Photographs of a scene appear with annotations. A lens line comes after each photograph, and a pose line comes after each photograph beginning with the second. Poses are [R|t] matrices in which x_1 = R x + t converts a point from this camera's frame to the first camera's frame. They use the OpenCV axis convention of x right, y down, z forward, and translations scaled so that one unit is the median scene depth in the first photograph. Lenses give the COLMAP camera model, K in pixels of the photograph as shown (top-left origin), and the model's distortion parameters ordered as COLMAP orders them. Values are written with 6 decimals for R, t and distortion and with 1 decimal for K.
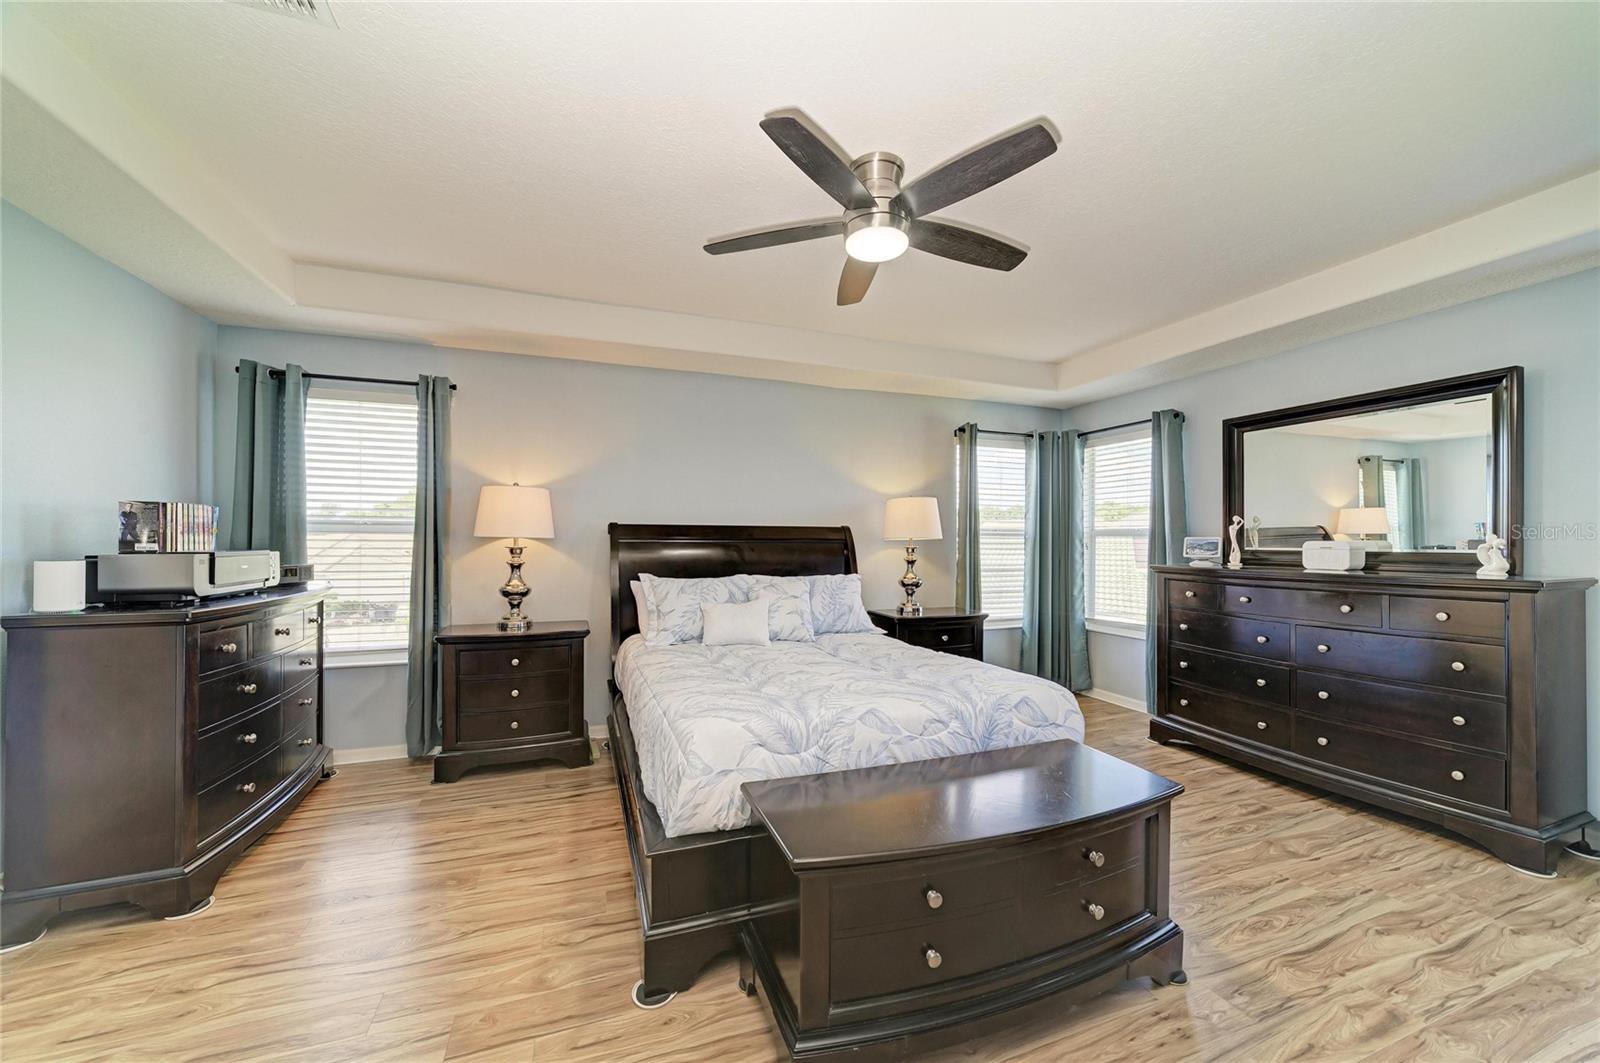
lens RADIAL K [[645.6, 0, 807.9], [0, 645.6, 538.8], [0, 0, 1]] dist [-0.014987, 0.005552]
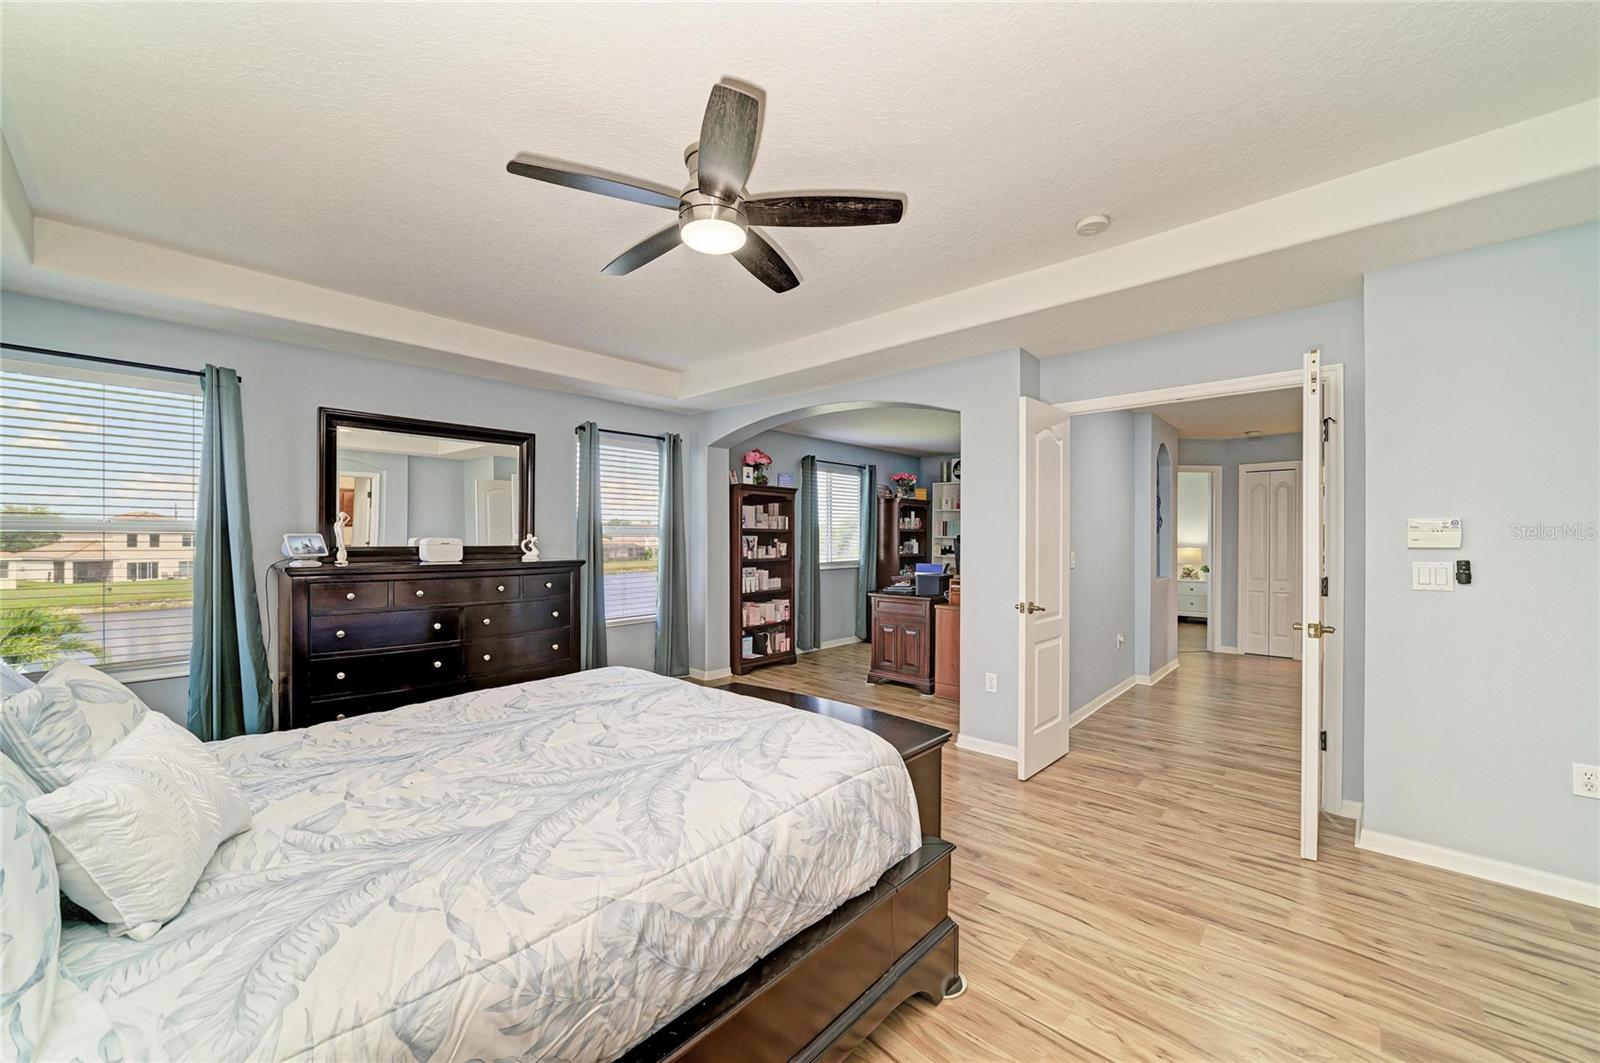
lens RADIAL K [[645.6, 0, 807.9], [0, 645.6, 538.8], [0, 0, 1]] dist [-0.014987, 0.005552]
pose [[-0.489450, 0.009284, 0.871982, -0.708903], [0.003873, 0.999957, -0.008473, 0.021426], [-0.872023, -0.000770, -0.489465, 1.172008]]
